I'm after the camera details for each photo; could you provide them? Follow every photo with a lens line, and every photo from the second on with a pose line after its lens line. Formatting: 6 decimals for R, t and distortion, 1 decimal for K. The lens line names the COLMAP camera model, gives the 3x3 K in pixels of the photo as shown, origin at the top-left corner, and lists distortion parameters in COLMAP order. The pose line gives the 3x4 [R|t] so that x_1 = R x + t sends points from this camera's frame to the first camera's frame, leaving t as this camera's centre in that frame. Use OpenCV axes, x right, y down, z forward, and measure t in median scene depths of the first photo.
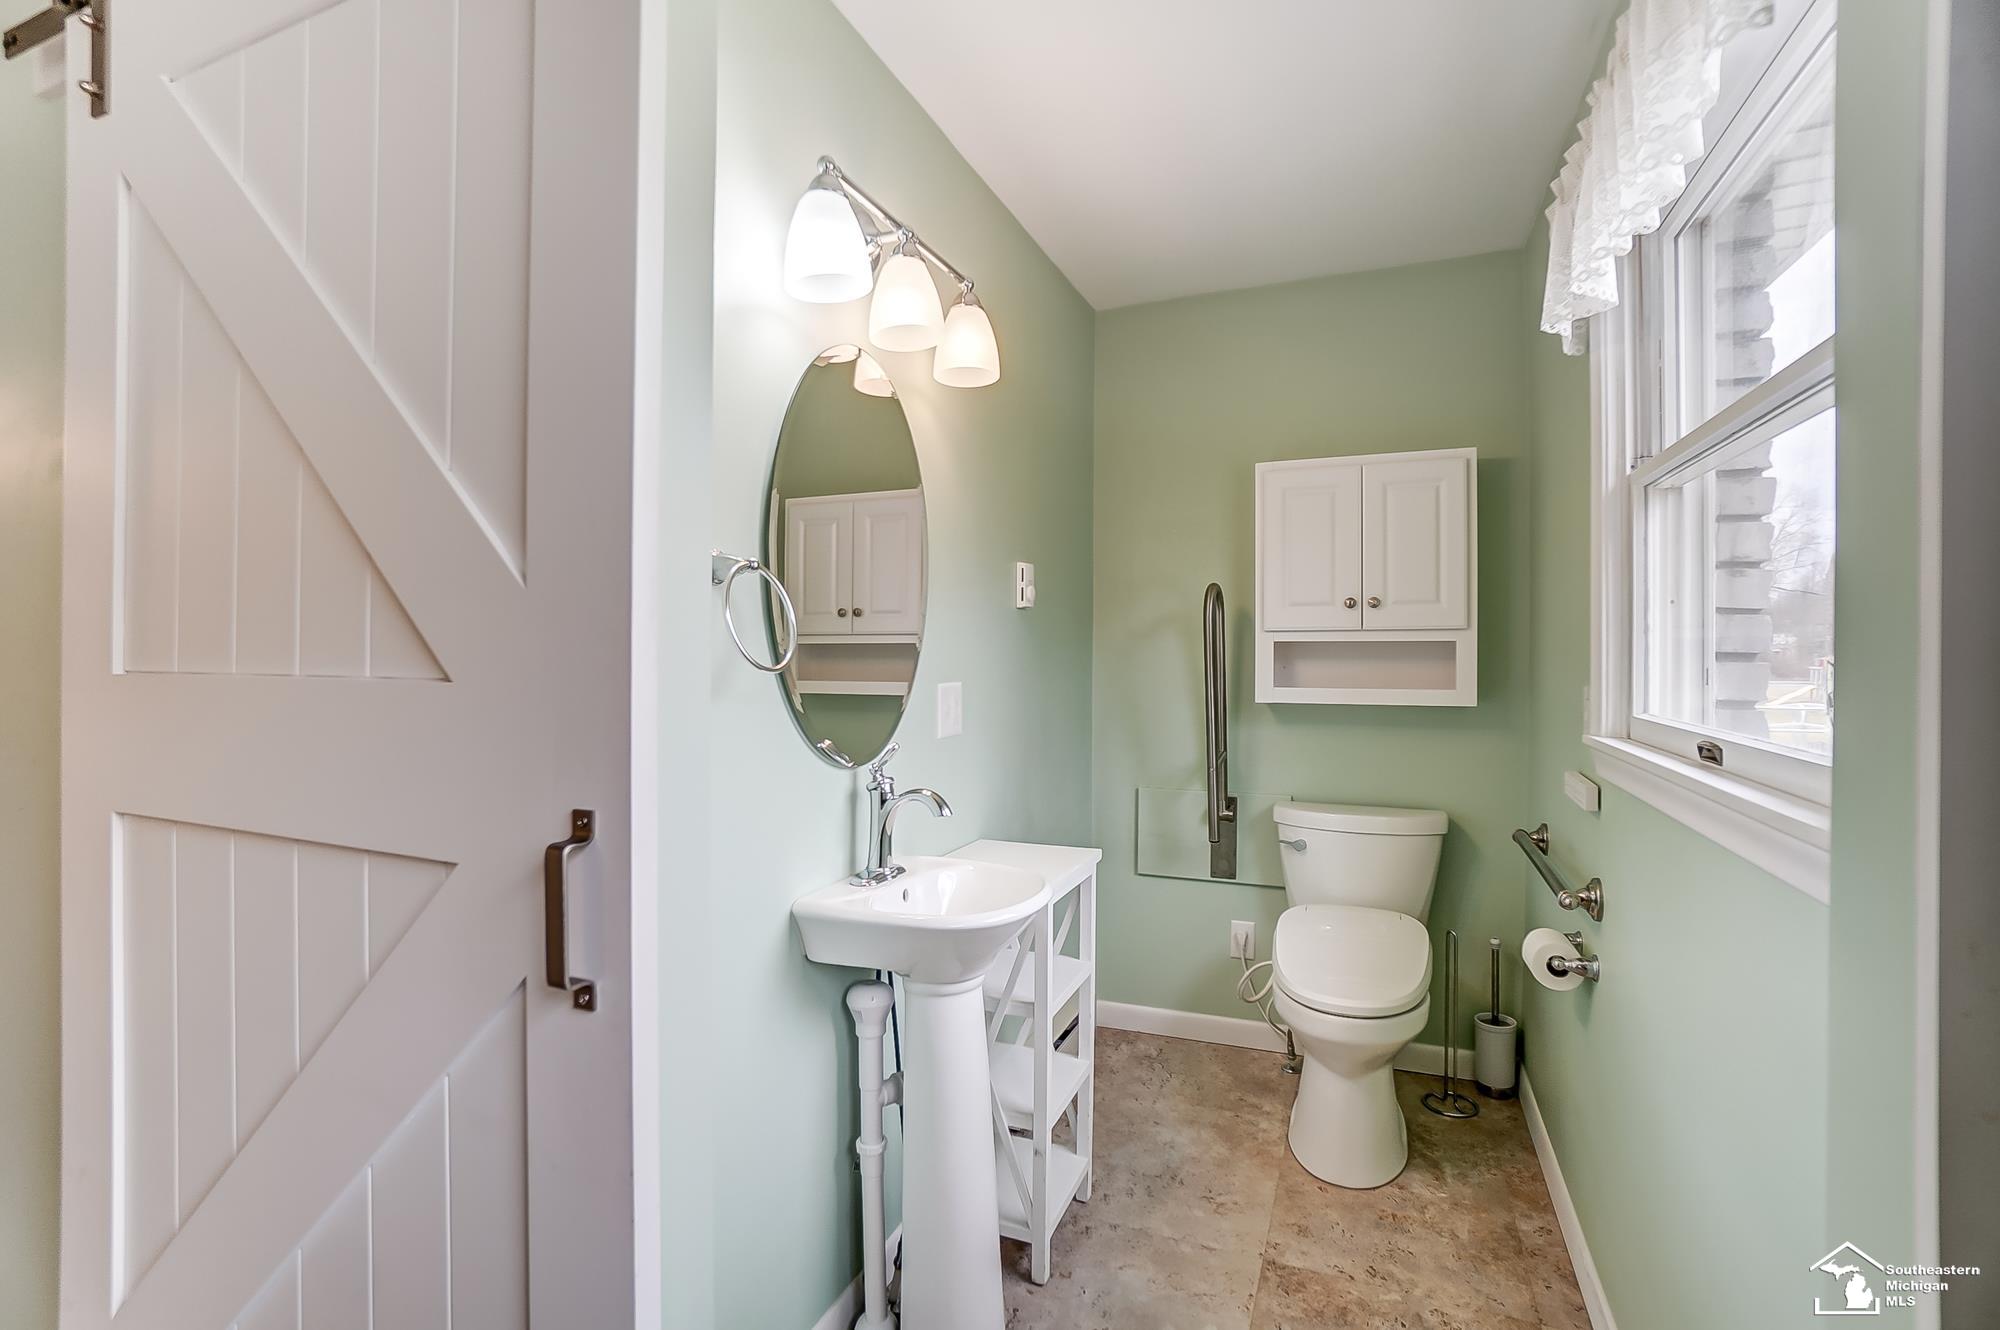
lens RADIAL K [[911.4, 0, 1000.0], [0, 911.4, 665.0], [0, 0, 1]] dist [-0.051129, 0.025472]
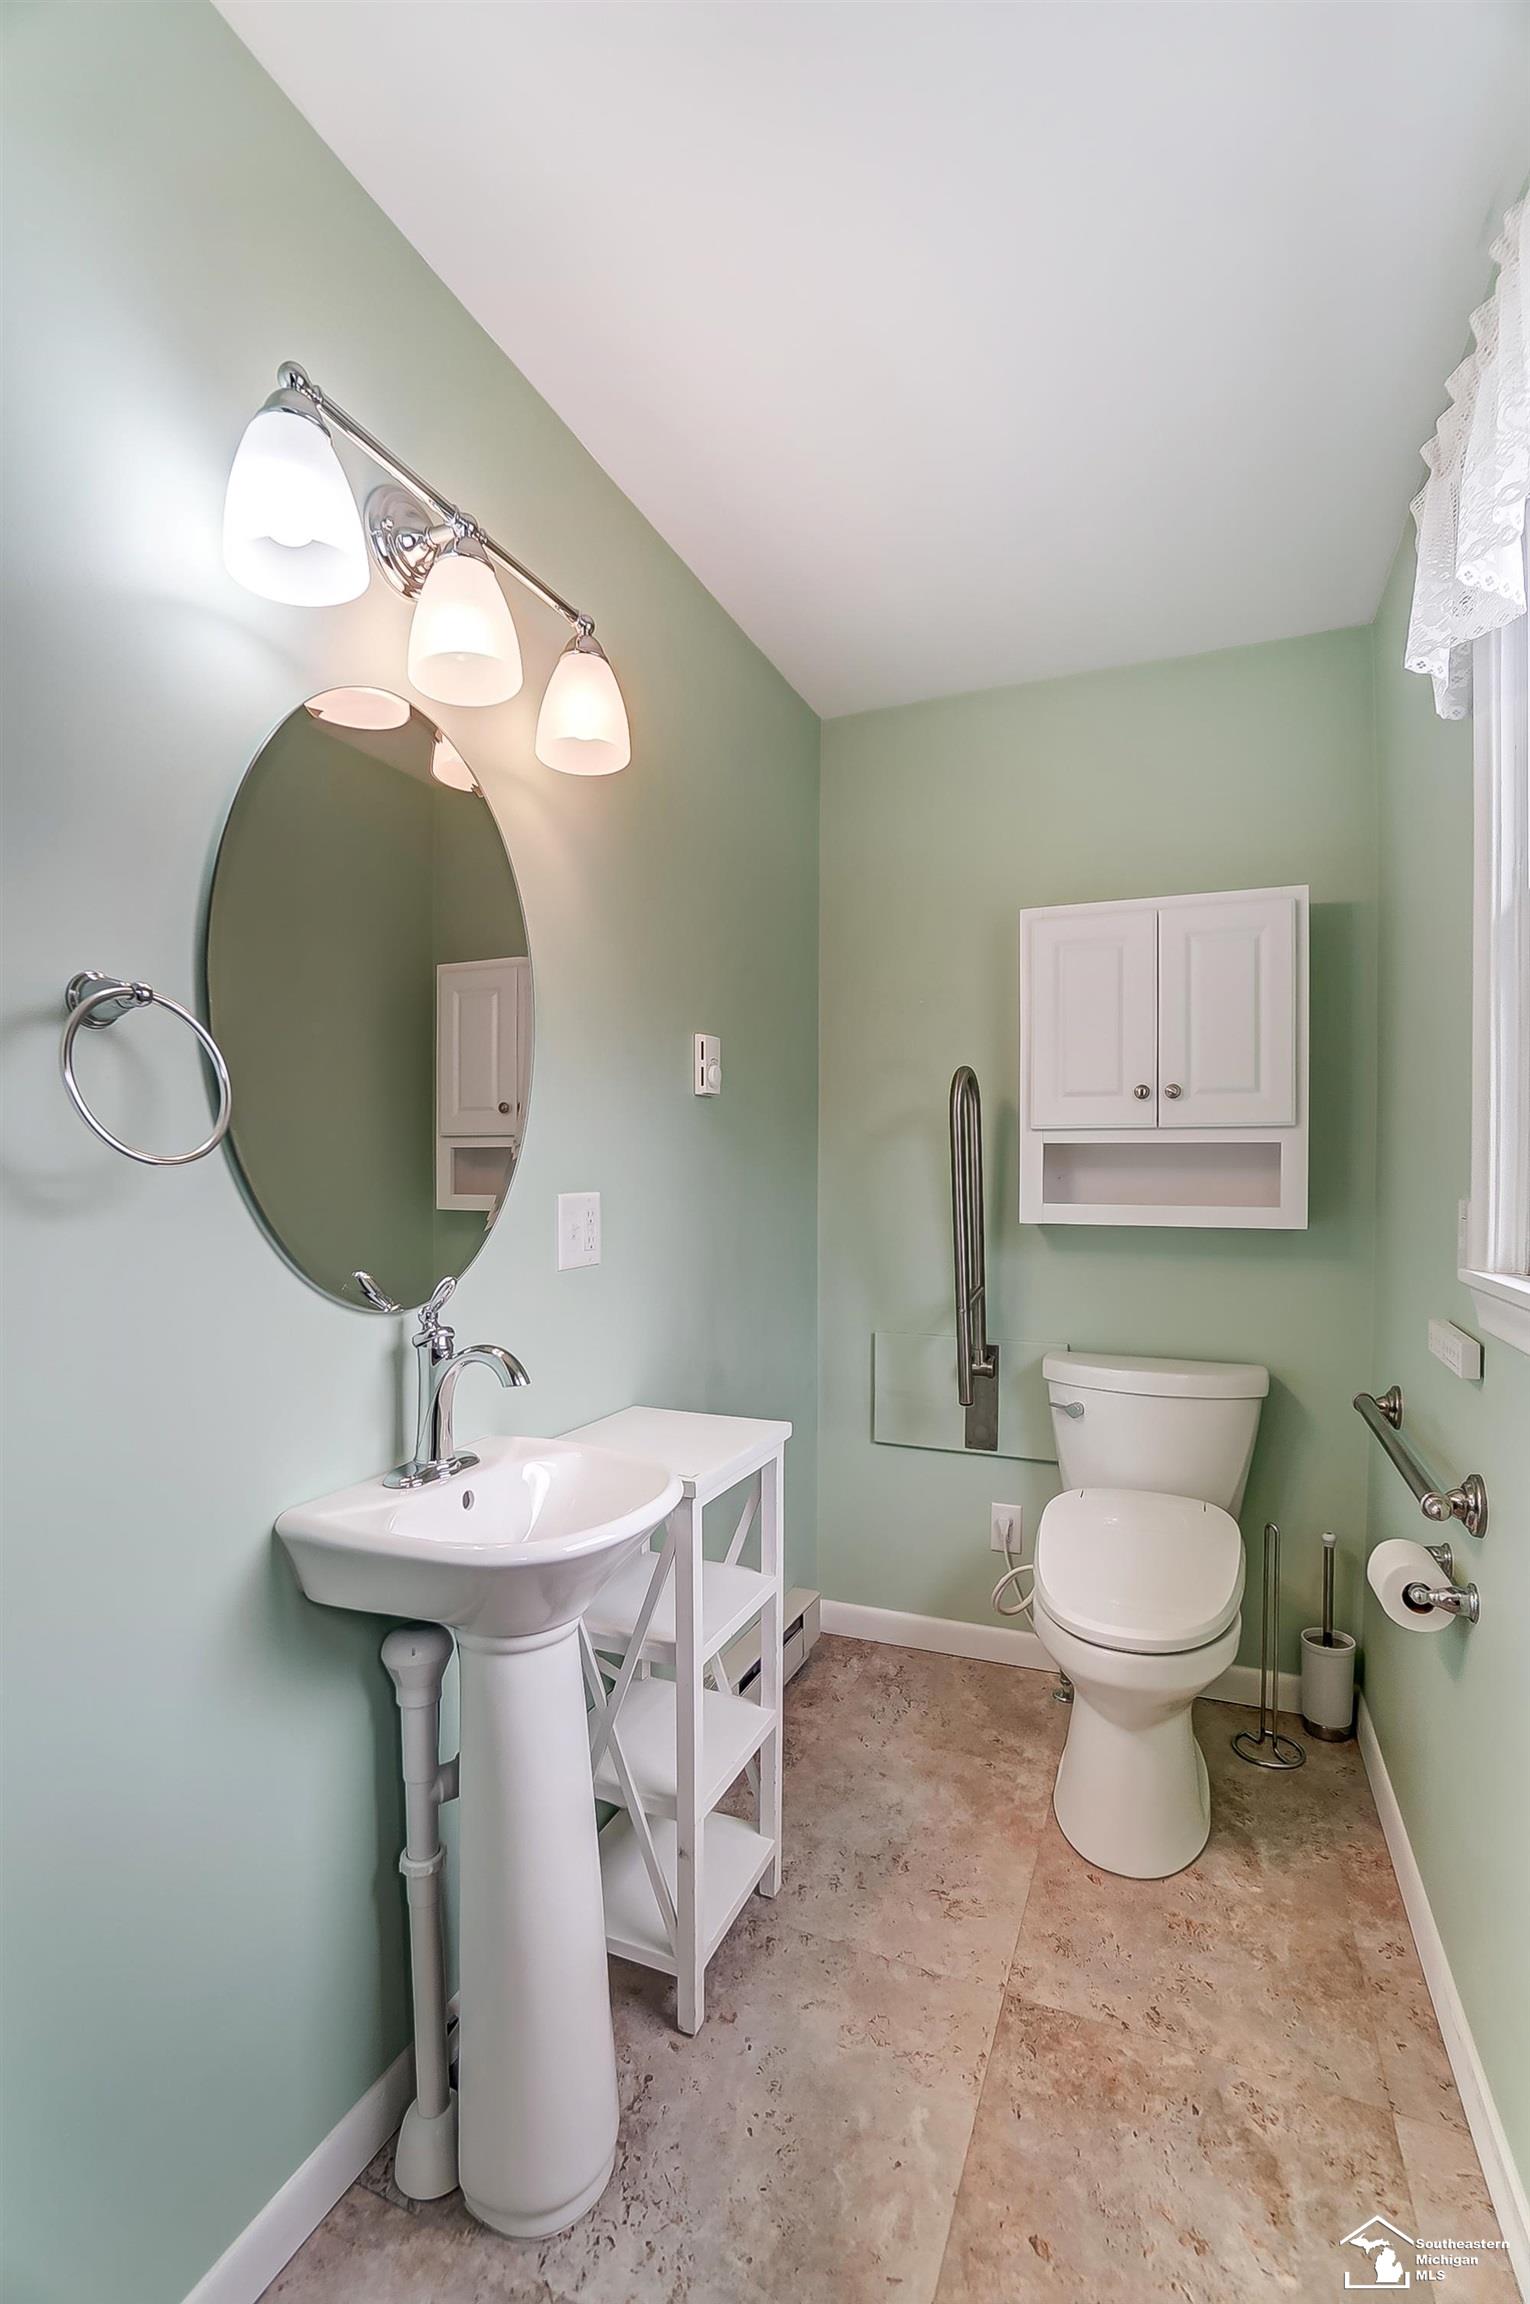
lens RADIAL K [[1043.0, 0, 769.4], [0, 1043.0, 1185.6], [0, 0, 1]] dist [-0.058443, 0.026346]
pose [[0.999978, 0.004517, 0.004813, 0.091808], [-0.004535, 0.999983, 0.003739, 0.010032], [-0.004796, -0.003761, 0.999981, 0.173272]]
